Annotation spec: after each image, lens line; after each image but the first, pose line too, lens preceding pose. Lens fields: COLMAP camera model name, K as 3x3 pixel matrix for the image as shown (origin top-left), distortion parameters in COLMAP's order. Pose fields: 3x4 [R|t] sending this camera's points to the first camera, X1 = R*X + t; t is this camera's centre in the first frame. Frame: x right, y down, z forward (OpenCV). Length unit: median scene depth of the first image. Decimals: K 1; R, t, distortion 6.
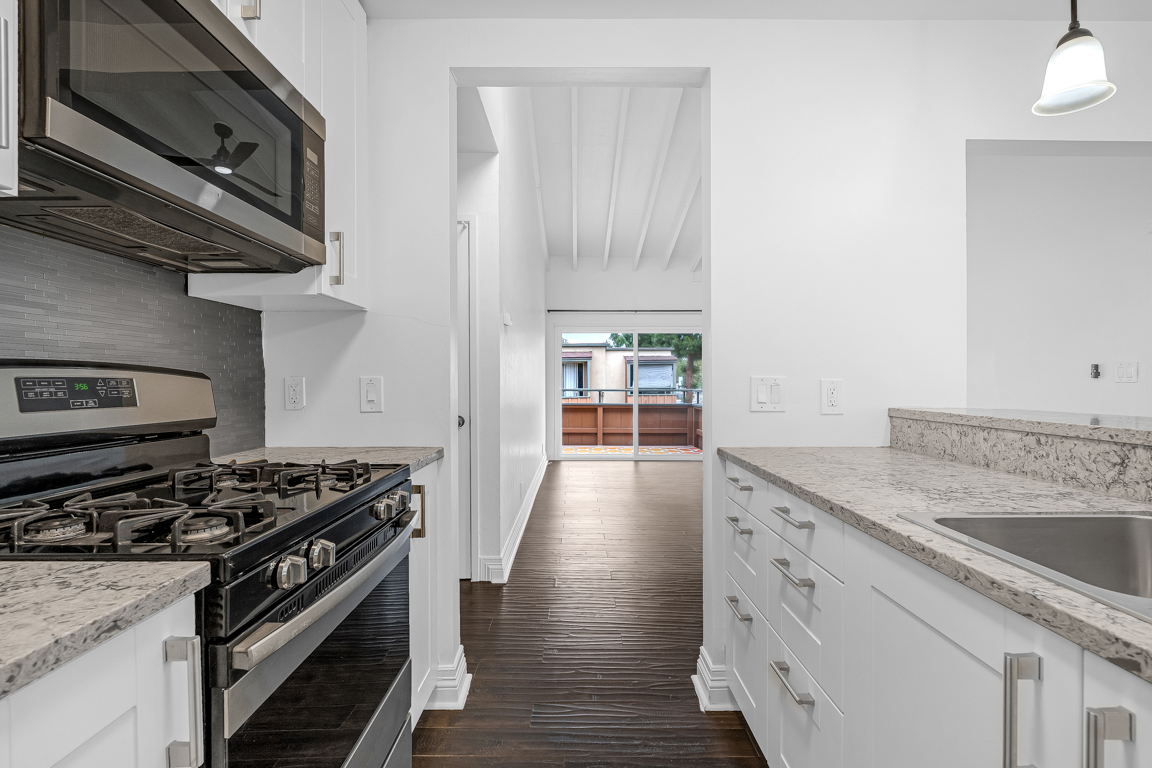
lens RADIAL K [[519.6, 0, 569.5], [0, 519.6, 387.4], [0, 0, 1]] dist [0.004217, -0.004514]
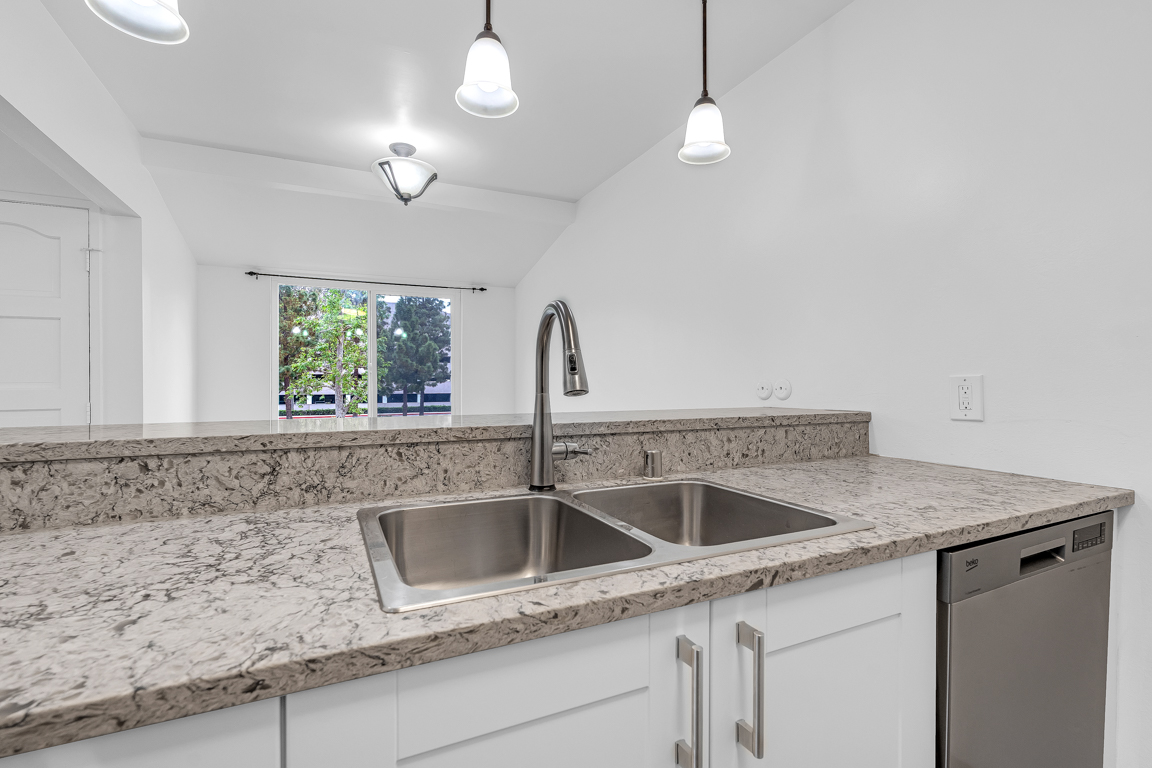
lens RADIAL K [[519.6, 0, 572.0], [0, 519.6, 378.8], [0, 0, 1]] dist [0.004217, -0.004514]
pose [[-0.432661, -0.000113, 0.901557, 0.008638], [0.010000, 0.999938, 0.004924, -0.017367], [-0.901501, 0.011147, -0.432633, 0.911043]]
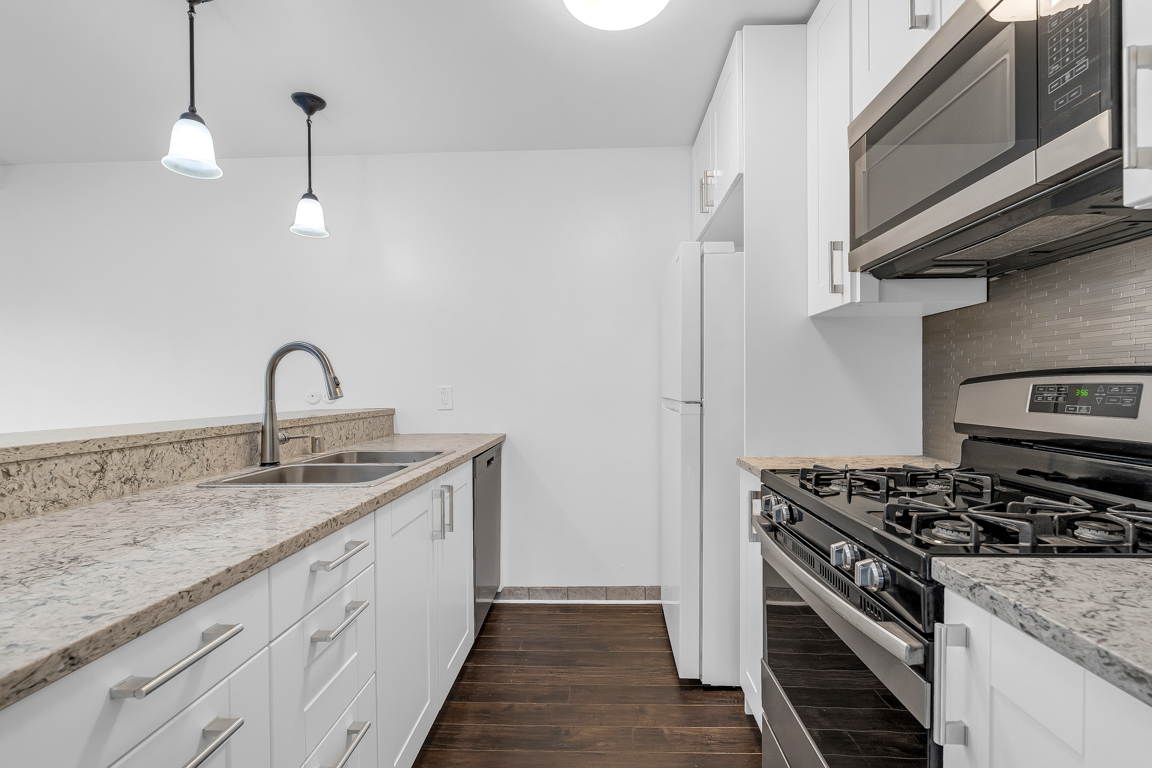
lens RADIAL K [[519.6, 0, 583.3], [0, 519.6, 390.1], [0, 0, 1]] dist [0.004217, -0.004514]
pose [[-0.999608, 0.007700, 0.026901, 0.013736], [0.008206, 0.999791, 0.018716, -0.033933], [-0.026752, 0.018929, -0.999463, 2.053303]]
